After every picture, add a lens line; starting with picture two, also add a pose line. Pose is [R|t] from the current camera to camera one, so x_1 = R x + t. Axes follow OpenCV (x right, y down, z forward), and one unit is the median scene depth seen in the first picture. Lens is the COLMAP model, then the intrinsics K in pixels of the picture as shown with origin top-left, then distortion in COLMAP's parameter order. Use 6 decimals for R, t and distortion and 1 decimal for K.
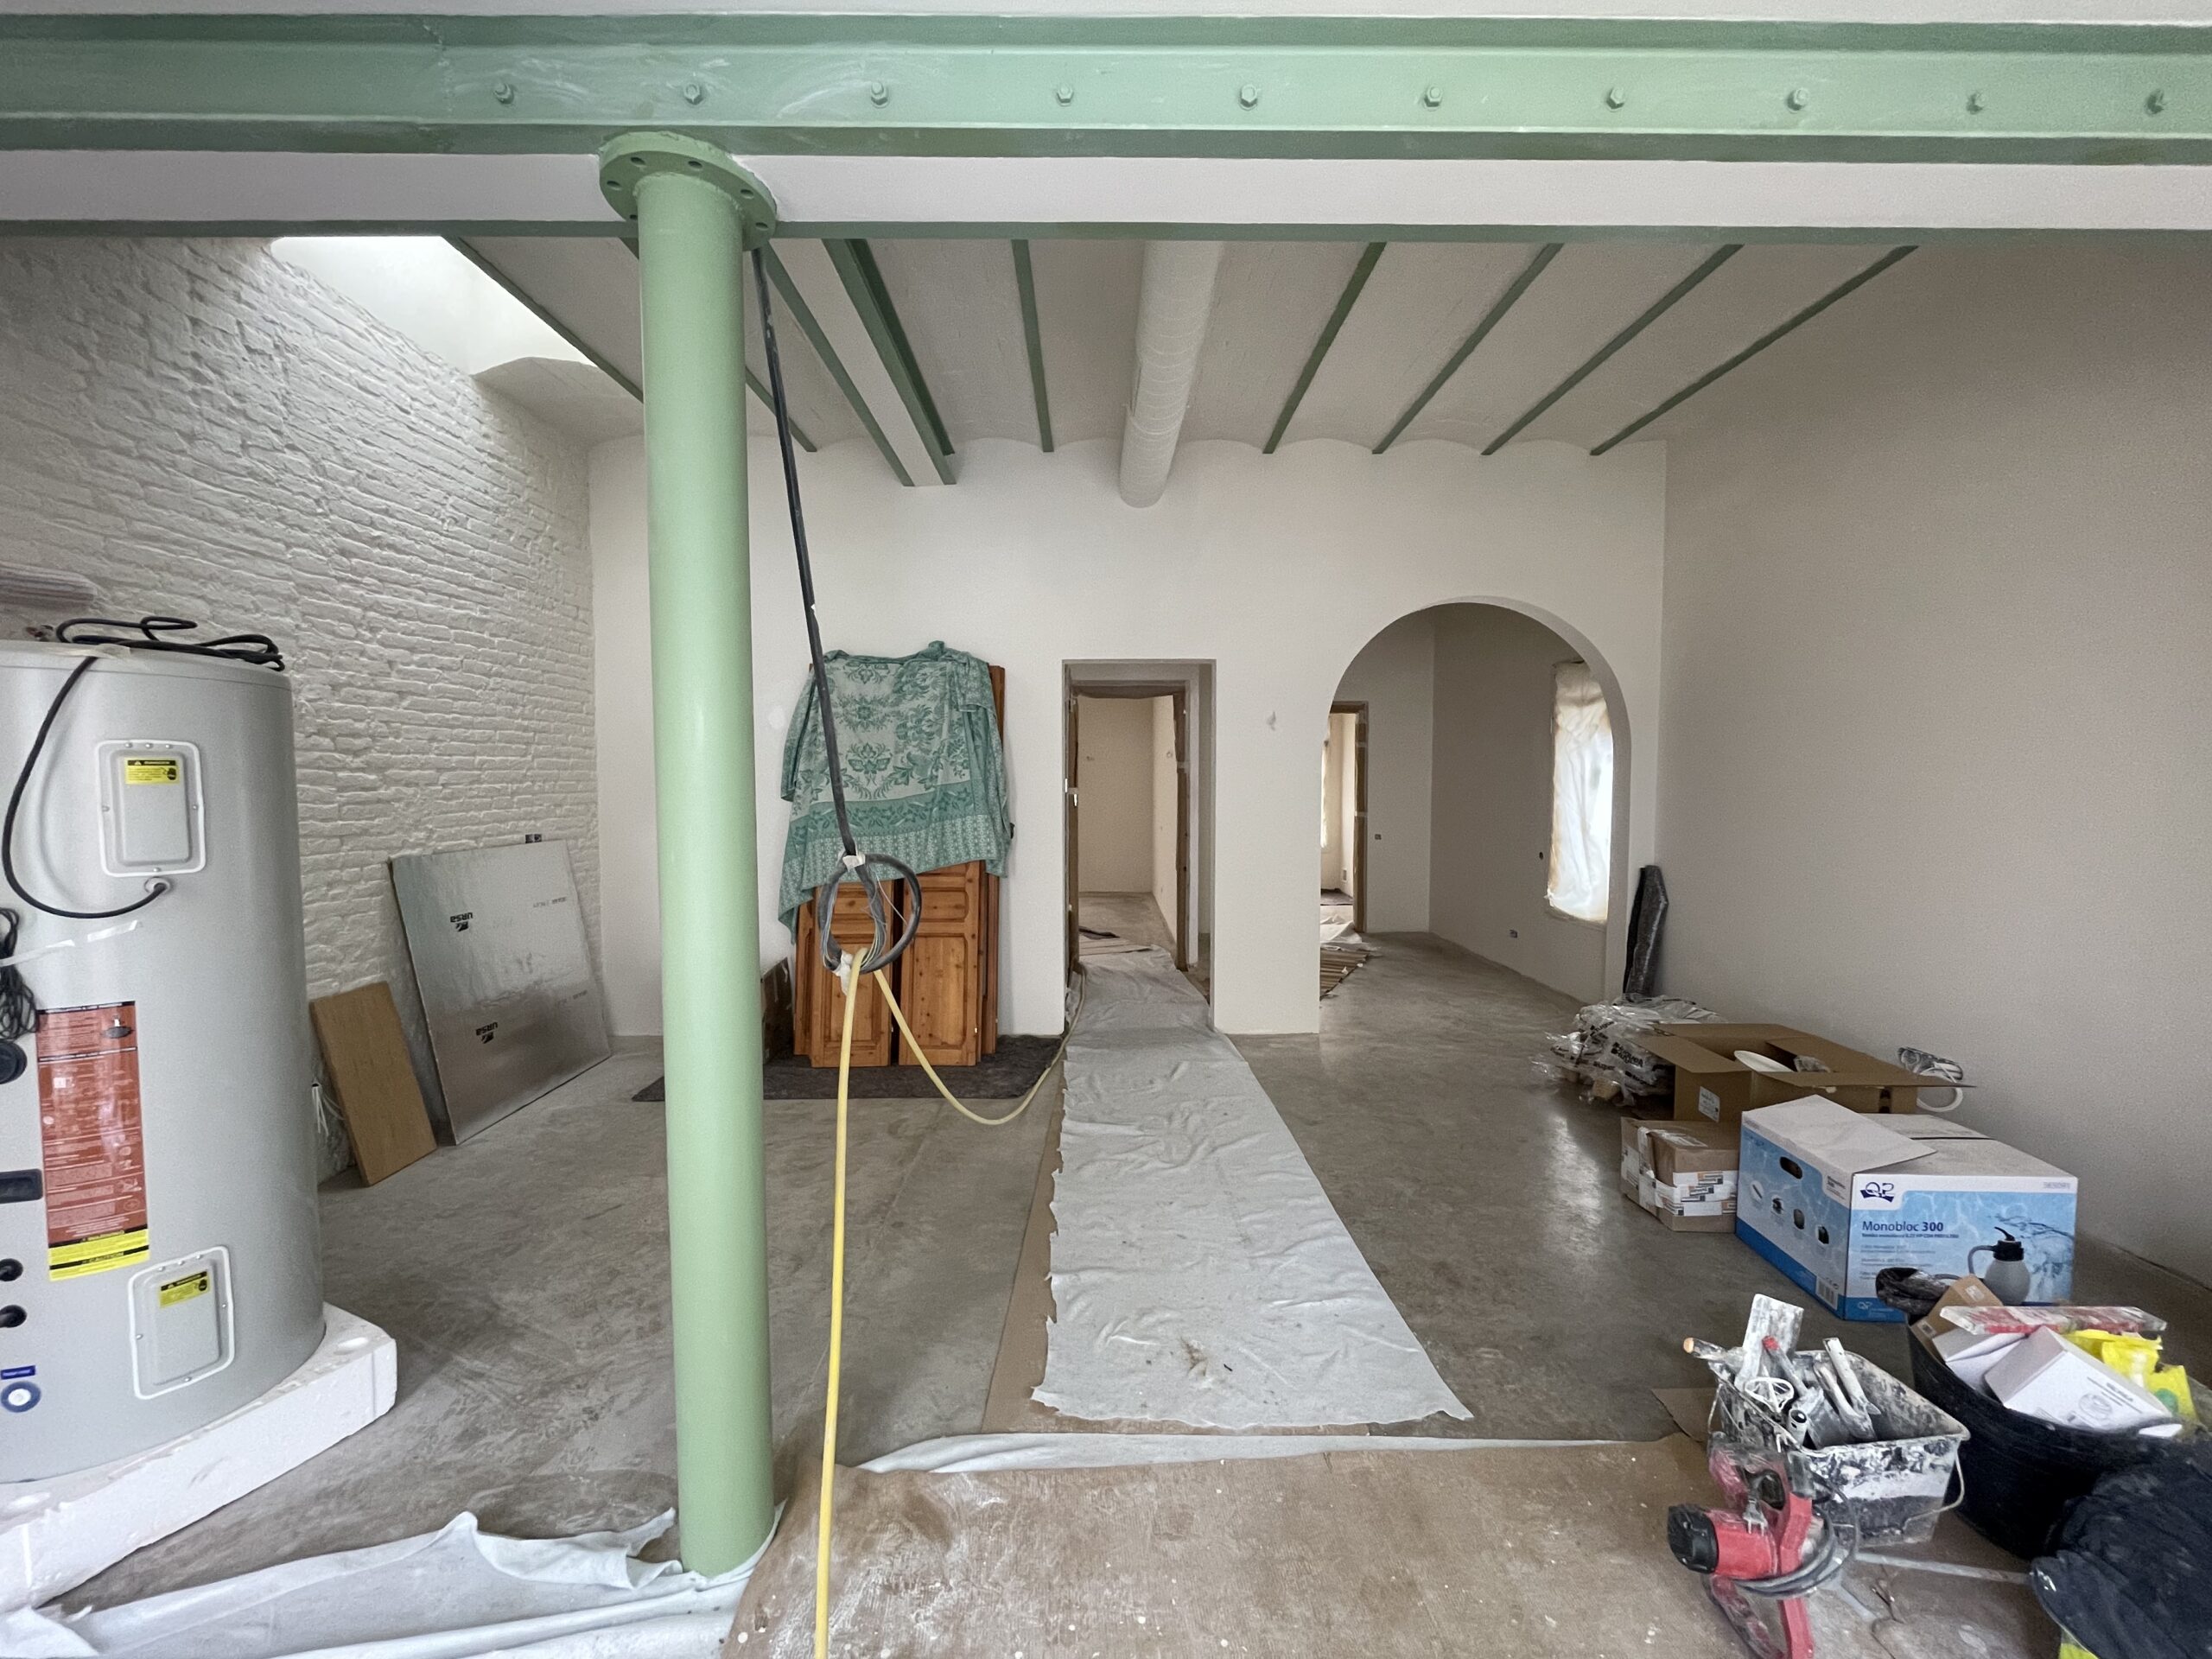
lens RADIAL K [[895.1, 0, 1093.0], [0, 895.1, 825.8], [0, 0, 1]] dist [-0.001110, 0.000865]
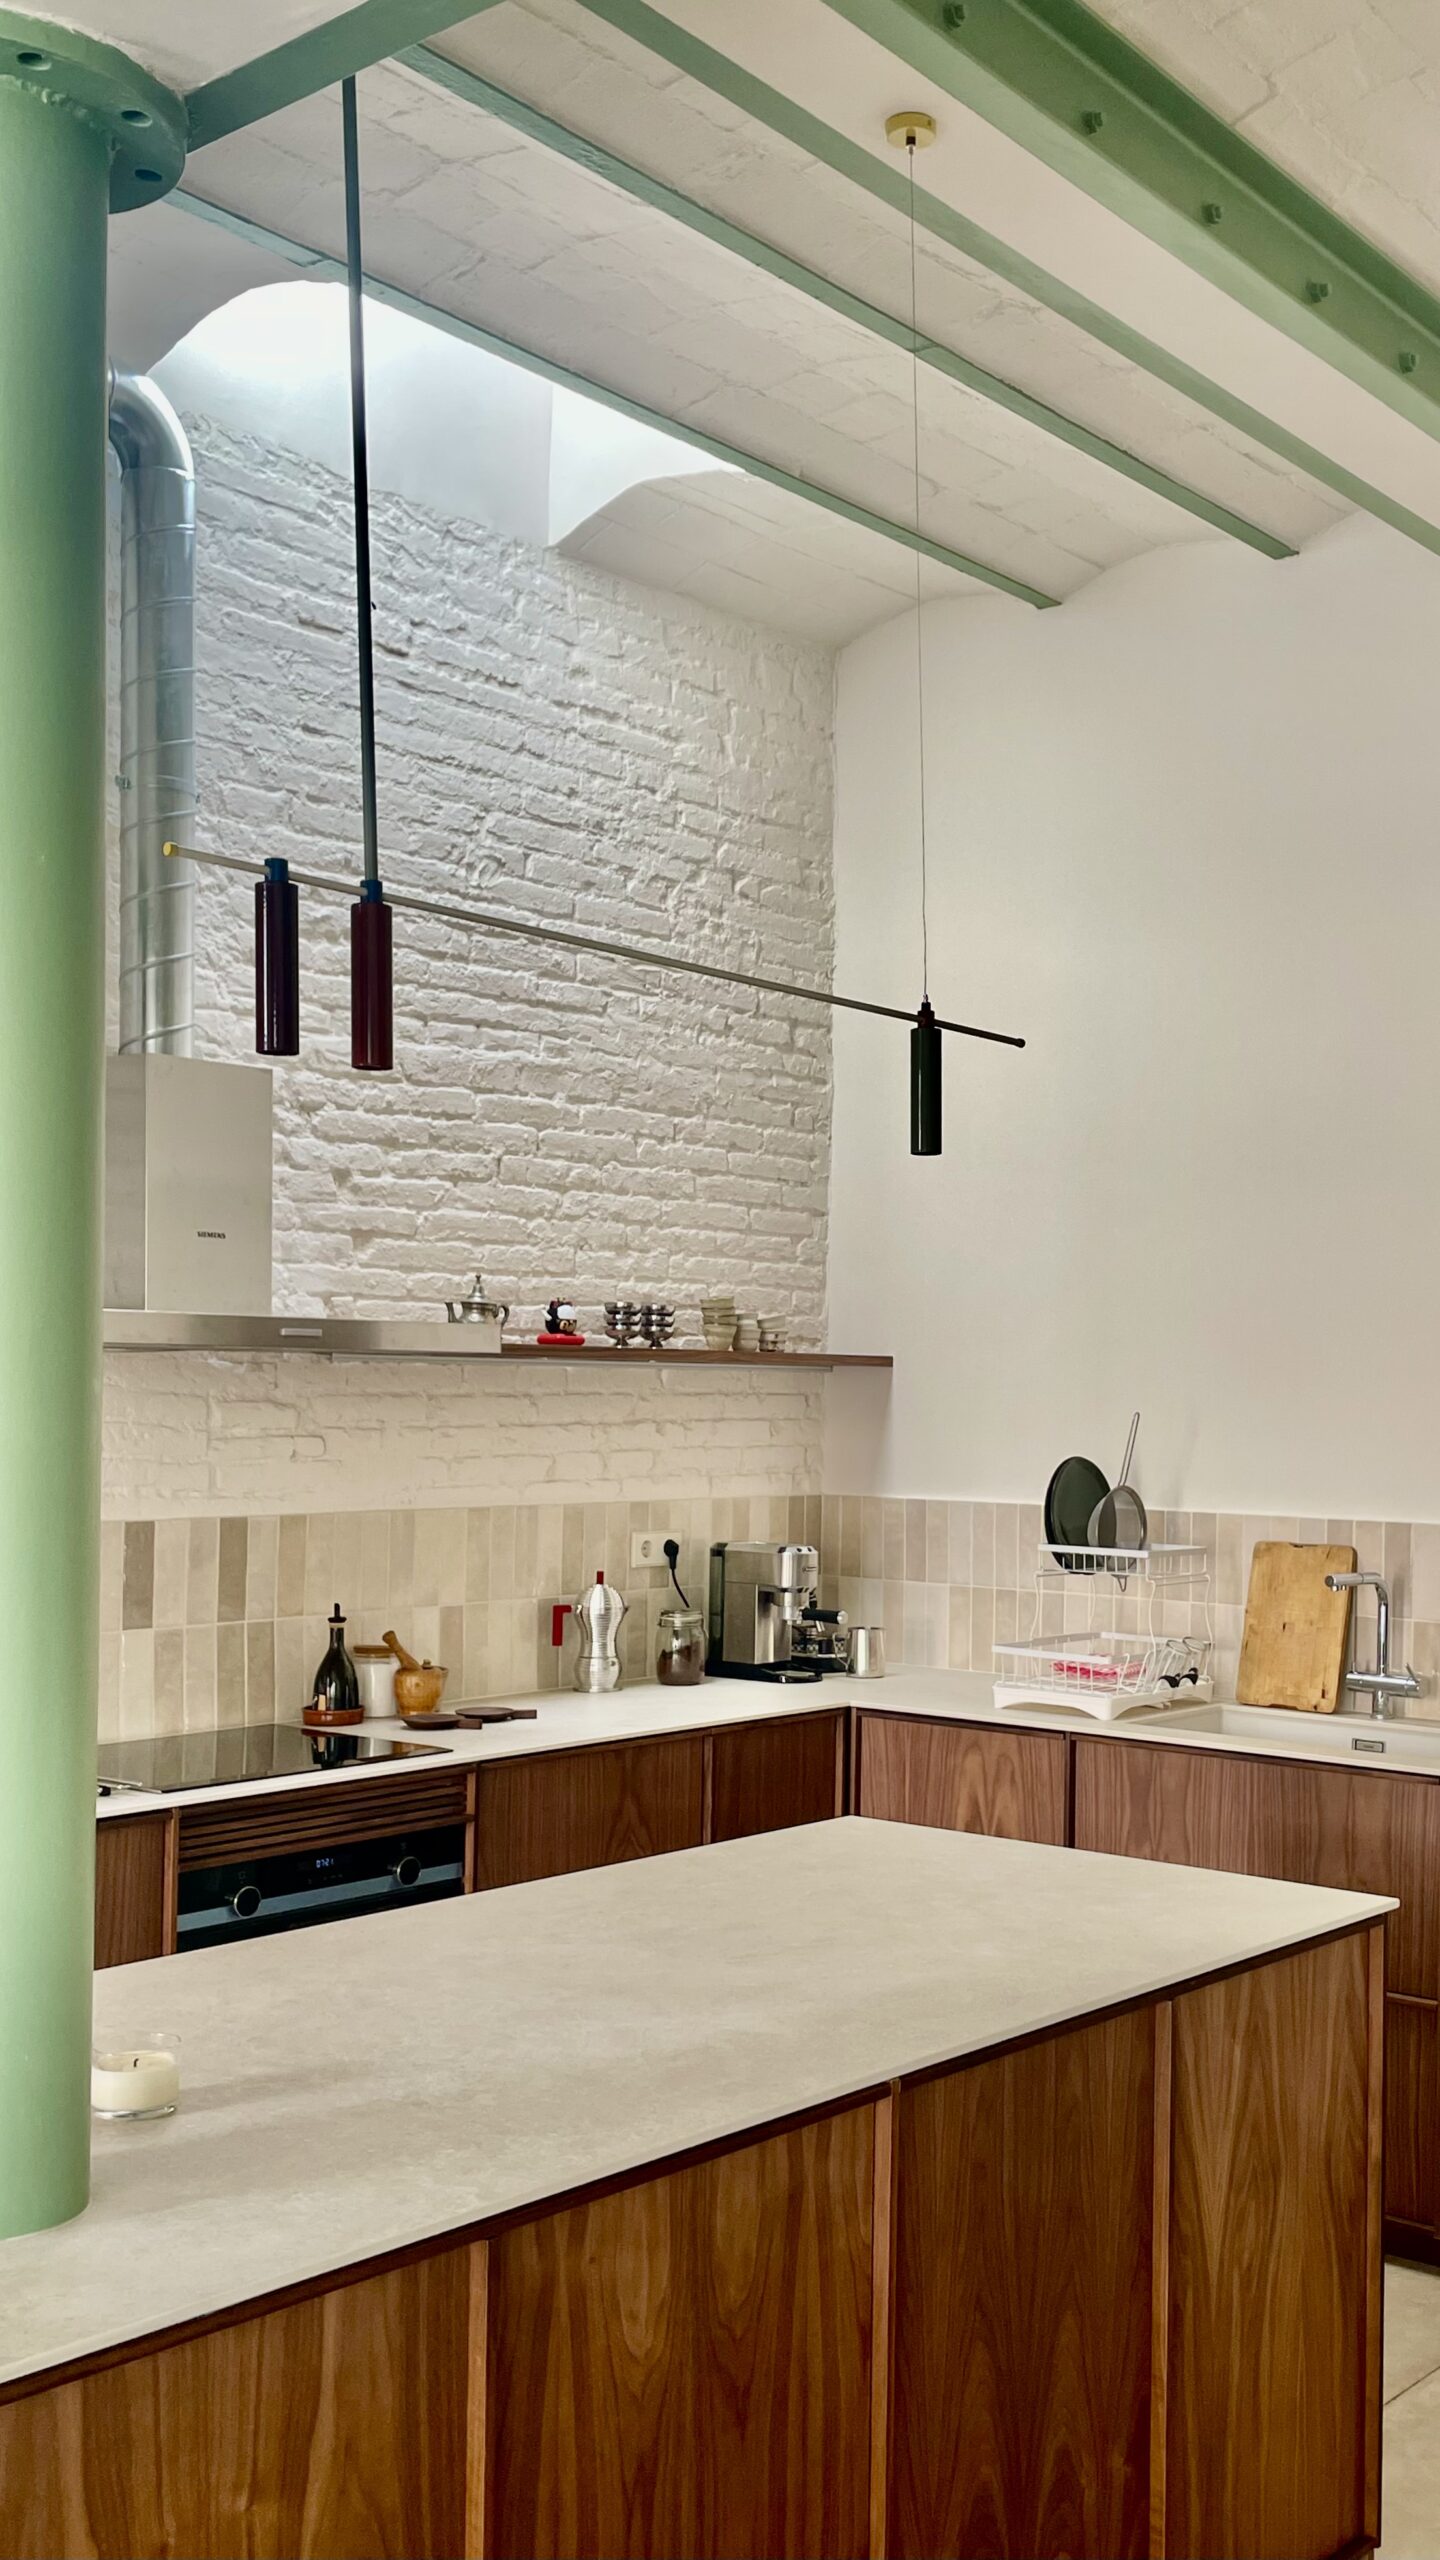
lens RADIAL K [[2420.2, 0, 951.6], [0, 2420.2, 1399.6], [0, 0, 1]] dist [0.056810, 0.000000]
pose [[0.793472, 0.010039, -0.608524, 0.273557], [-0.044113, 0.998183, -0.041053, -0.019438], [0.607006, 0.059418, 0.792473, 0.159583]]
